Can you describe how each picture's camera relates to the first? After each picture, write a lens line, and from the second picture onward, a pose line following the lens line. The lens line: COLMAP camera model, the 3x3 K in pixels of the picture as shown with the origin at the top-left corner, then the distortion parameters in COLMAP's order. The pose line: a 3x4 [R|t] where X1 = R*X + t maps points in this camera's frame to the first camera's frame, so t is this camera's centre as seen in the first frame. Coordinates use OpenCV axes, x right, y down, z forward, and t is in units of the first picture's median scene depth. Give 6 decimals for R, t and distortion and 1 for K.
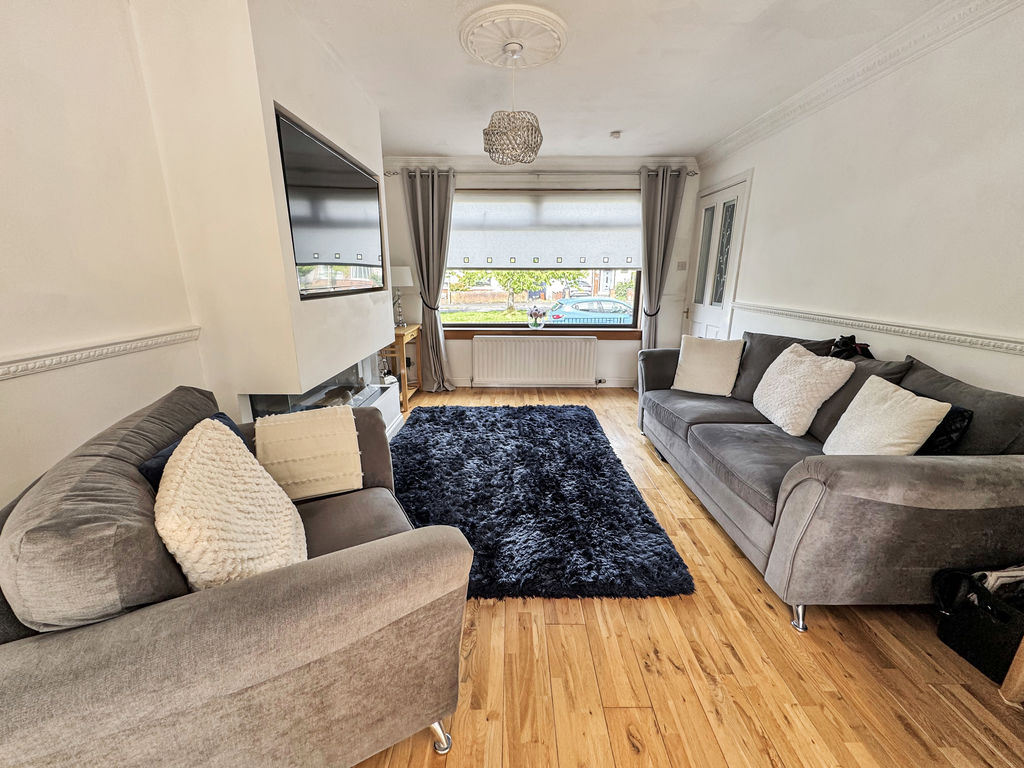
lens RADIAL K [[406.3, 0, 512.0], [0, 406.3, 384.0], [0, 0, 1]] dist [-0.000366, -0.000016]
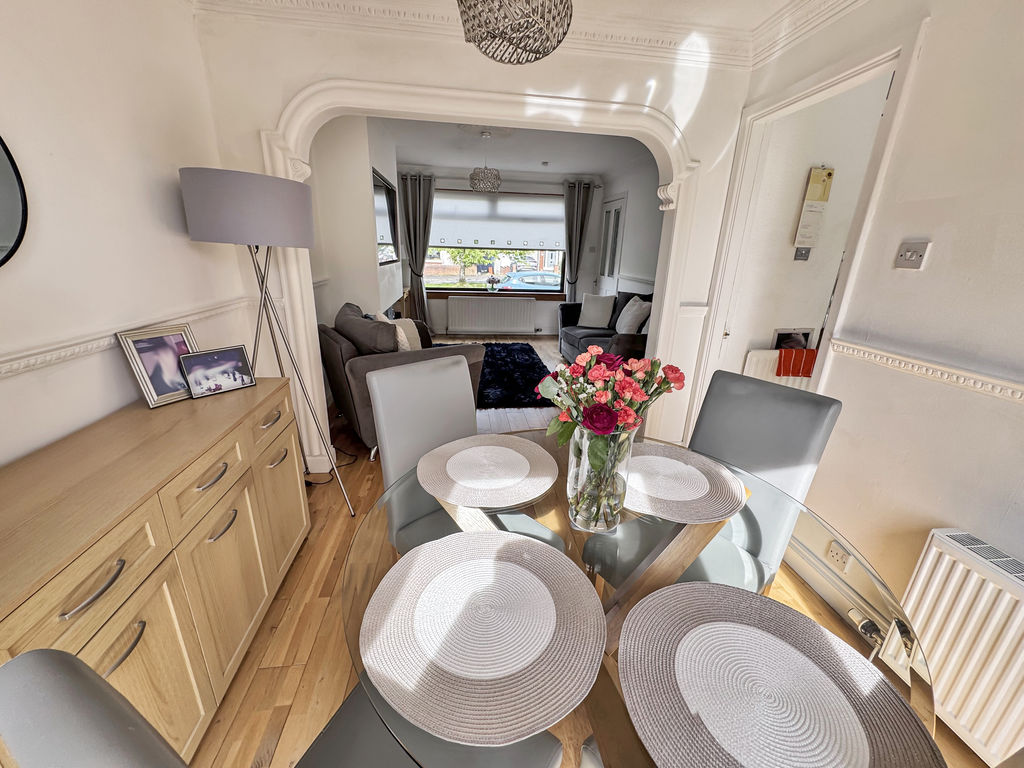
lens RADIAL K [[406.3, 0, 512.0], [0, 406.3, 384.0], [0, 0, 1]] dist [-0.000366, -0.000016]
pose [[0.991848, -0.013996, 0.126654, -0.059921], [0.006465, 0.998197, 0.059677, 0.102920], [-0.127261, -0.058372, 0.990150, -0.436593]]
